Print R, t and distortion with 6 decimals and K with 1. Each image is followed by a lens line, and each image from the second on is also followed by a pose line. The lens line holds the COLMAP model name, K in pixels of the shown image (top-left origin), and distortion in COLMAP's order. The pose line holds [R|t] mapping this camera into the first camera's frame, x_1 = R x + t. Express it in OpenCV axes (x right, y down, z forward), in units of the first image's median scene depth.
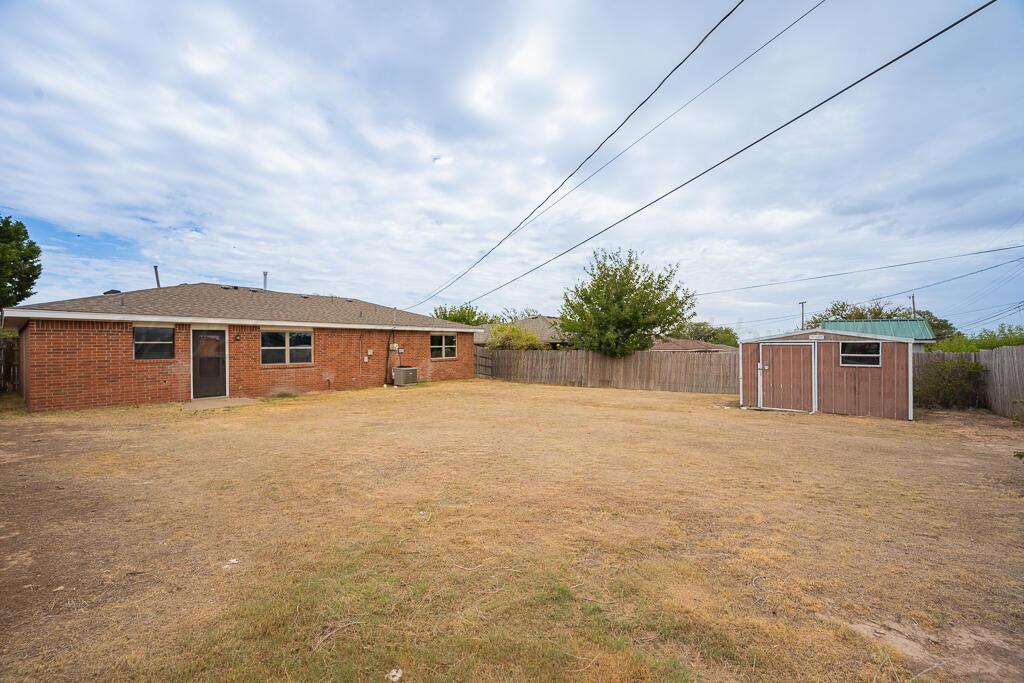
lens RADIAL K [[415.0, 0, 511.0], [0, 415.0, 343.4], [0, 0, 1]] dist [-0.003220, -0.000369]
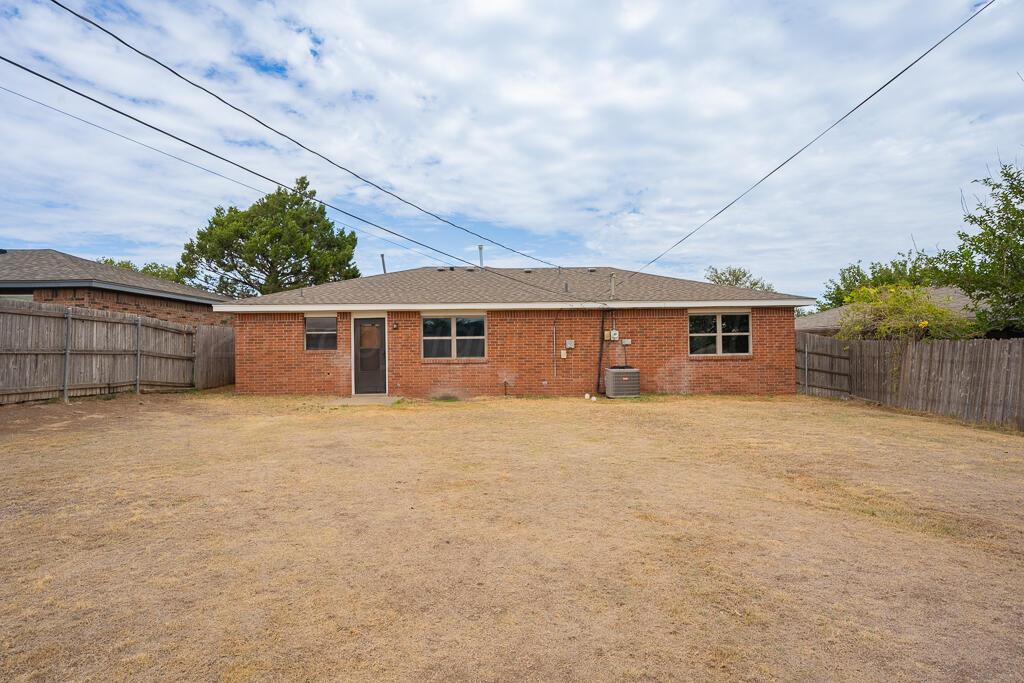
lens RADIAL K [[571.3, 0, 511.1], [0, 571.3, 350.3], [0, 0, 1]] dist [-0.002790, -0.000499]
pose [[0.631000, 0.004334, -0.775771, 0.266814], [0.012145, 0.999807, 0.015464, 0.013791], [0.775688, -0.019180, 0.630826, 0.298445]]
